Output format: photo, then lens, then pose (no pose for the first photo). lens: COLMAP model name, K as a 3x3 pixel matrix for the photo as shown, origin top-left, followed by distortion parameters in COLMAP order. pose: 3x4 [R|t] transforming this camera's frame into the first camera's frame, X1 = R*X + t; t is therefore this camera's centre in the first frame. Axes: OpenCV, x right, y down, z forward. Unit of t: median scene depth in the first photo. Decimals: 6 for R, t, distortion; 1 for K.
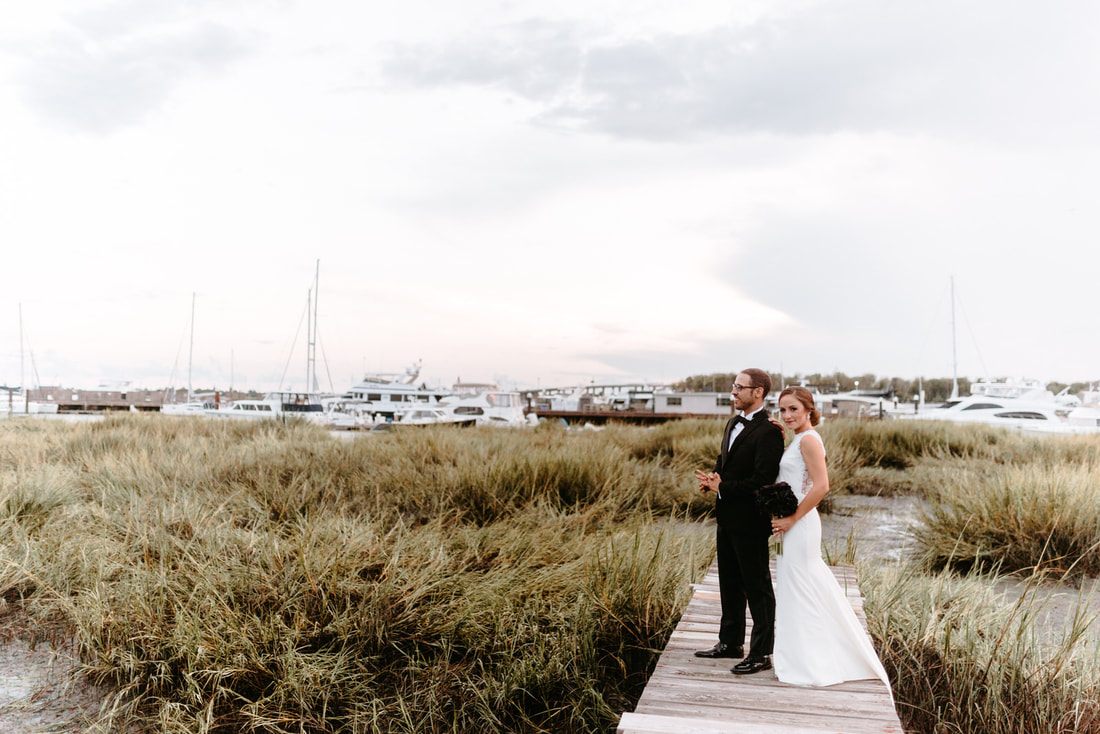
lens RADIAL K [[1132.8, 0, 504.2], [0, 1132.8, 368.6], [0, 0, 1]] dist [0.009437, 0.032664]
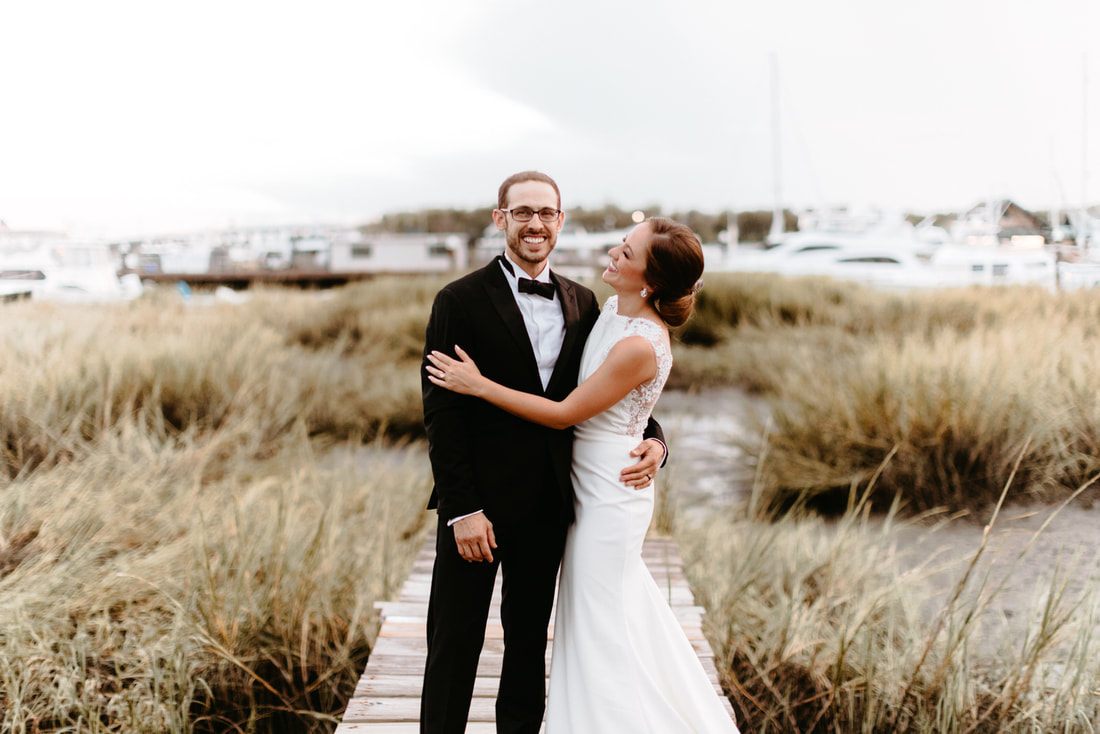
lens RADIAL K [[1739.5, 0, 550.0], [0, 1739.5, 367.0], [0, 0, 1]] dist [-0.179109, 0.635187]
pose [[0.967506, -0.039455, 0.249750, 0.019787], [0.015829, 0.995264, 0.095913, 0.005014], [-0.252351, -0.088843, 0.963549, 0.096084]]
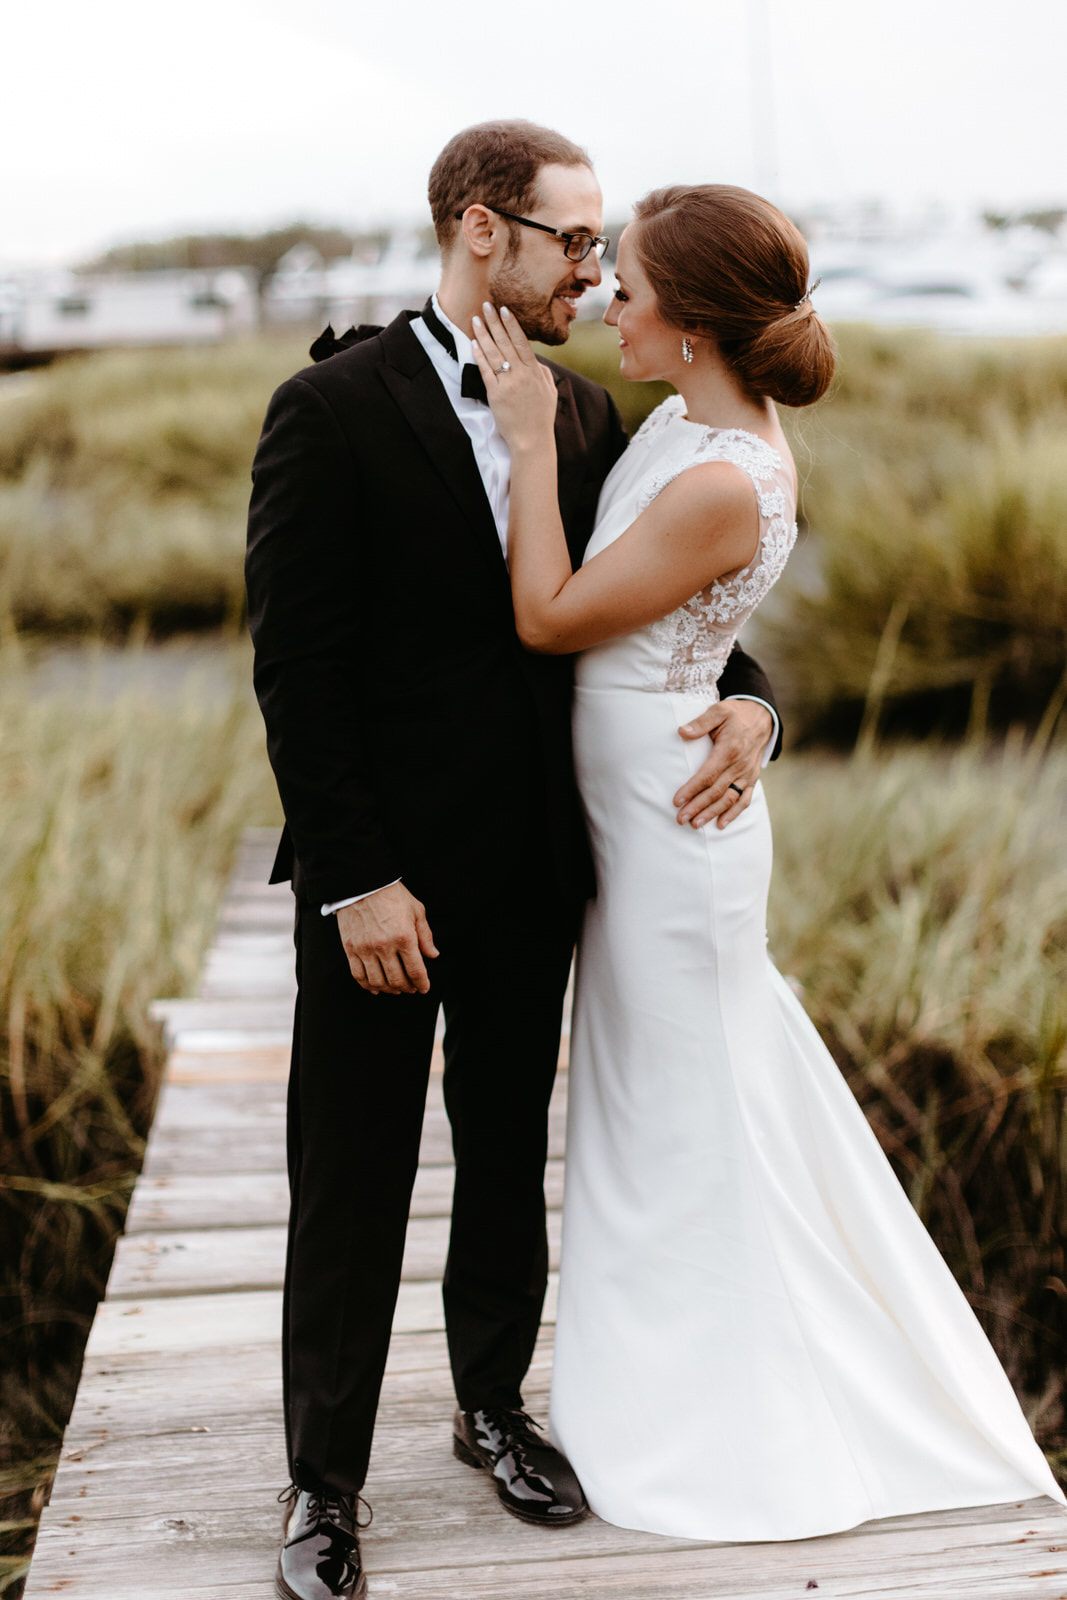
lens RADIAL K [[2794.2, 0, 579.0], [0, 2794.2, 798.8], [0, 0, 1]] dist [0.167880, -2.482246]
pose [[0.946586, -0.112580, 0.302162, 0.026461], [0.049503, 0.976700, 0.208821, 0.006222], [-0.318630, -0.182708, 0.930103, 0.148911]]
